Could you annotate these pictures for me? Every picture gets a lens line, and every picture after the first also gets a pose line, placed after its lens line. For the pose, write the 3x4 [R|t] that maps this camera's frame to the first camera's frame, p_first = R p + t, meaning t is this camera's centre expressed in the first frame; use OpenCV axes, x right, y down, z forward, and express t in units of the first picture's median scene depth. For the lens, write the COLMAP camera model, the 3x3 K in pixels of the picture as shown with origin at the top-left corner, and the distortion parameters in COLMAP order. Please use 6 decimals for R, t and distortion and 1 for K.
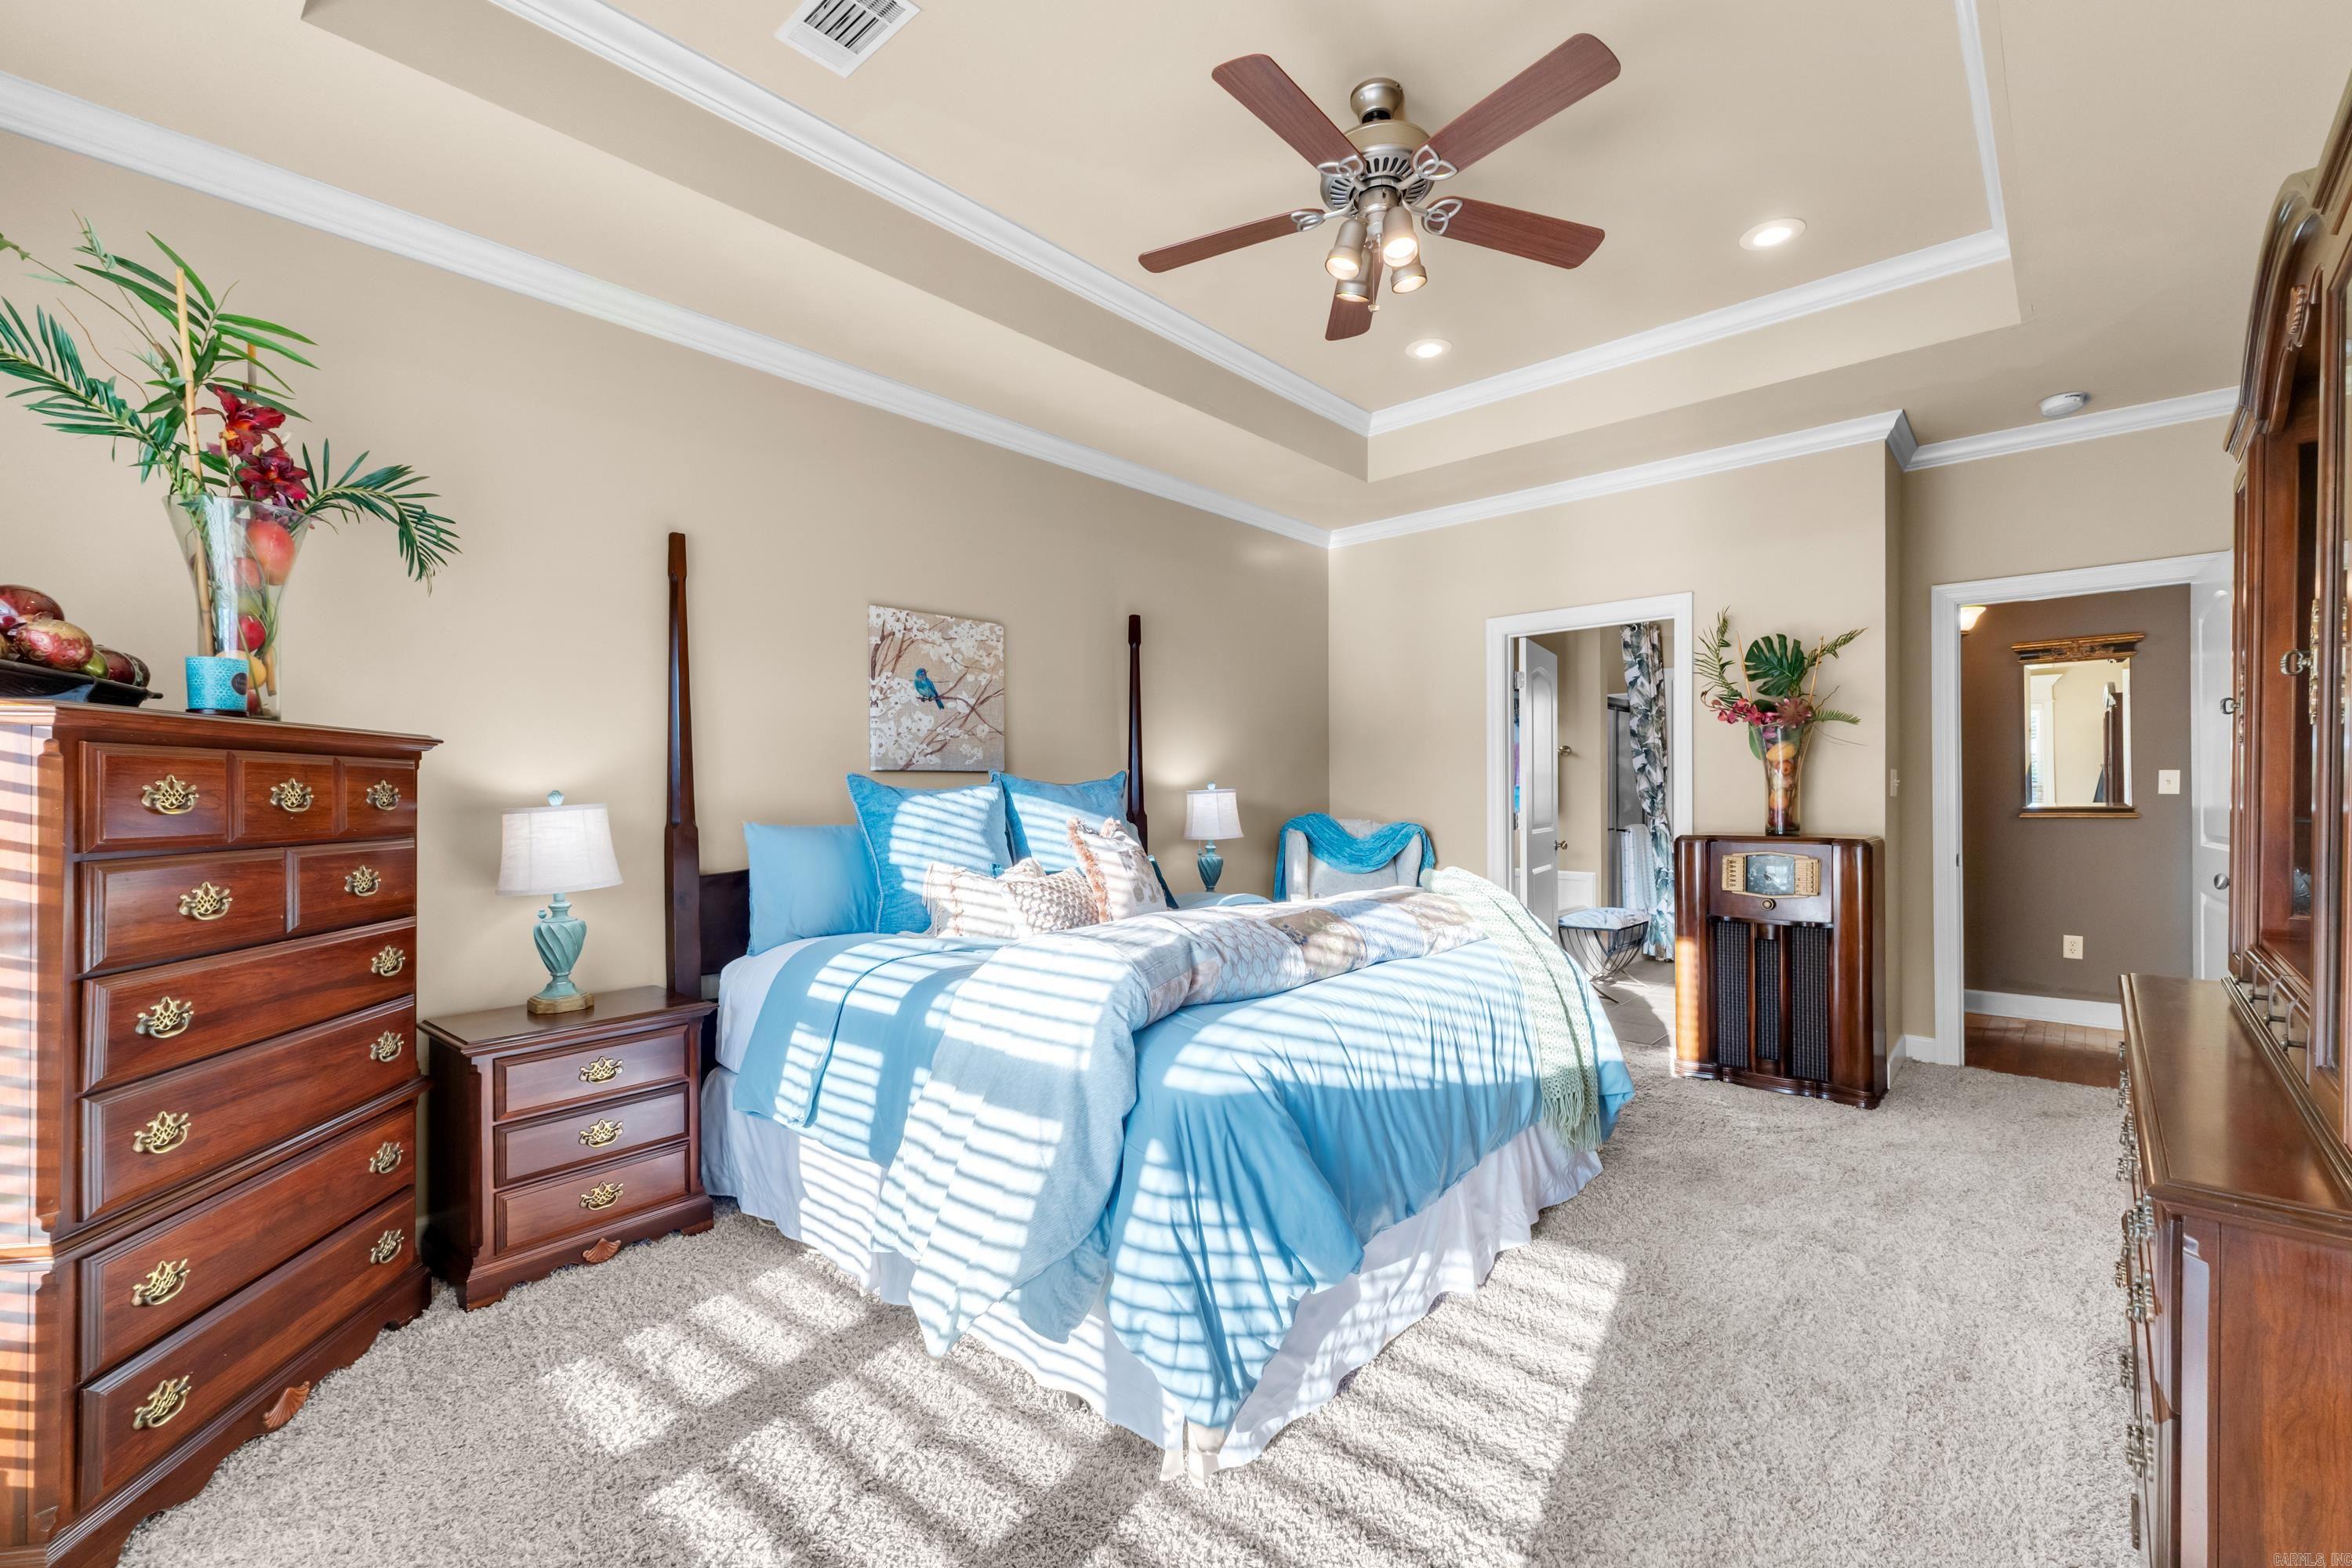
lens RADIAL K [[1015.3, 0, 1182.0], [0, 1015.3, 793.2], [0, 0, 1]] dist [0.008294, 0.000383]
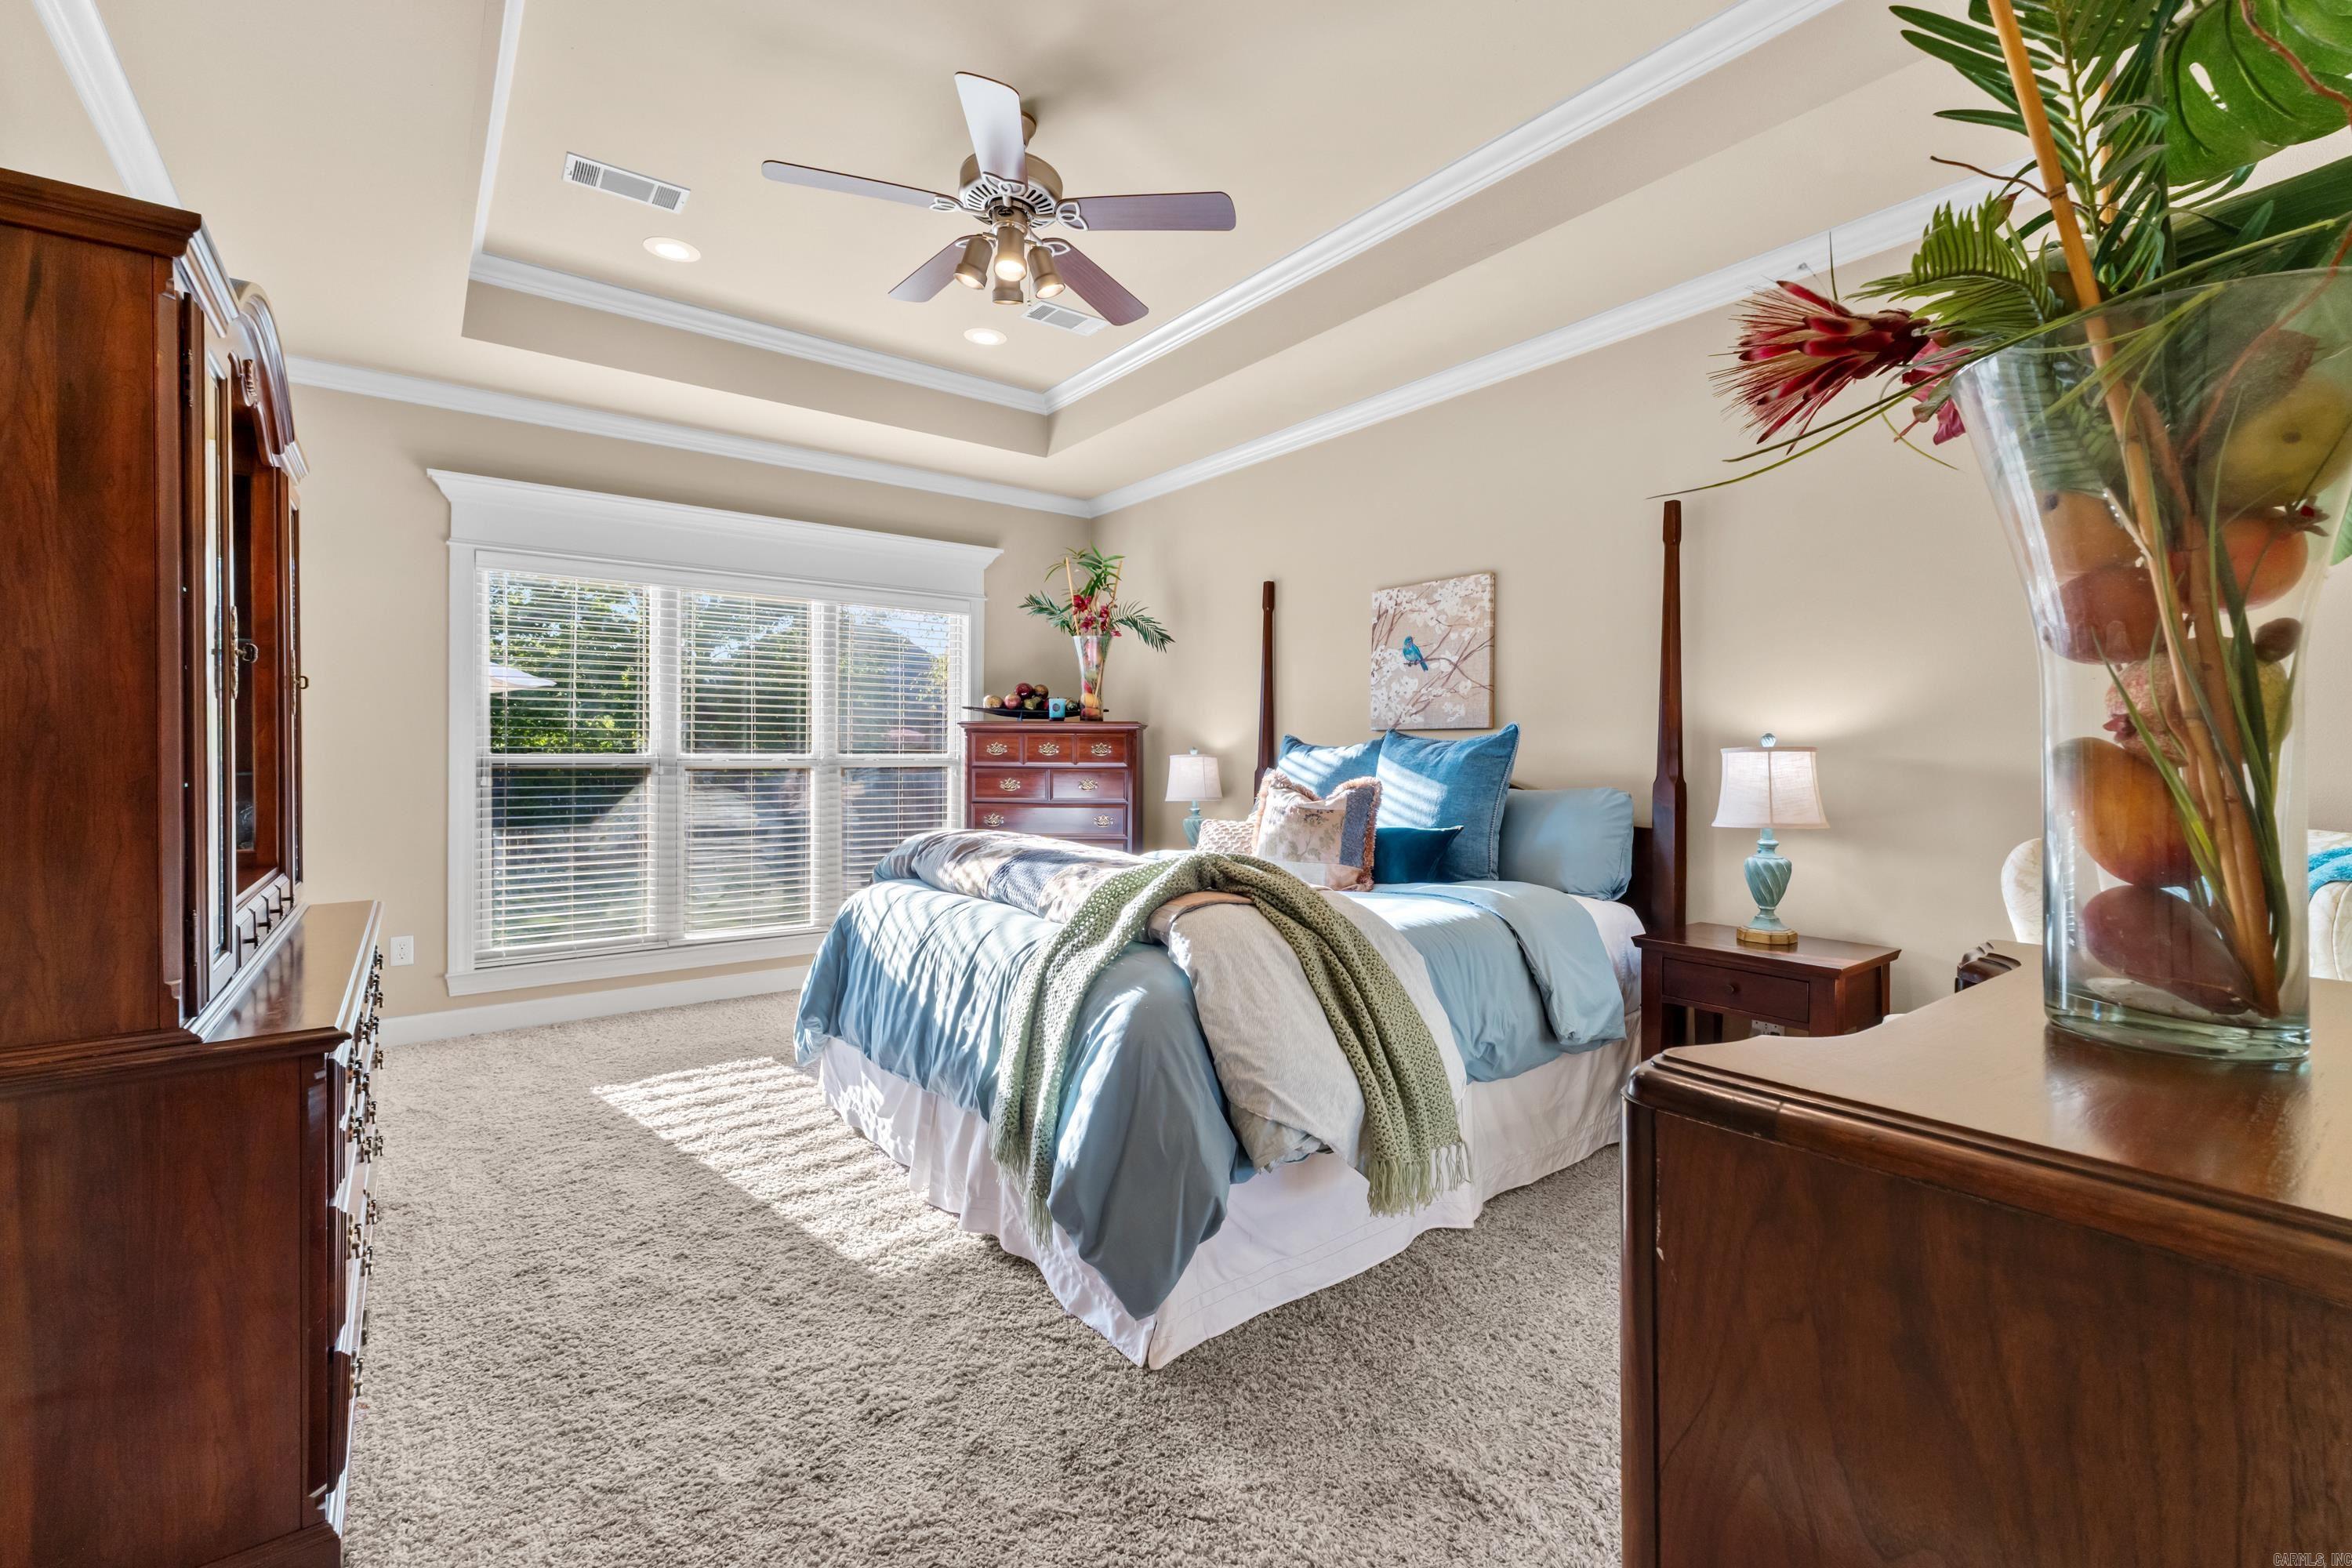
lens RADIAL K [[1015.3, 0, 1210.6], [0, 1015.3, 747.5], [0, 0, 1]] dist [0.008294, 0.000383]
pose [[-0.177278, 0.013787, -0.984064, 0.869002], [0.011304, 0.999864, 0.011972, -0.017780], [0.984096, -0.009002, -0.177410, 0.981369]]
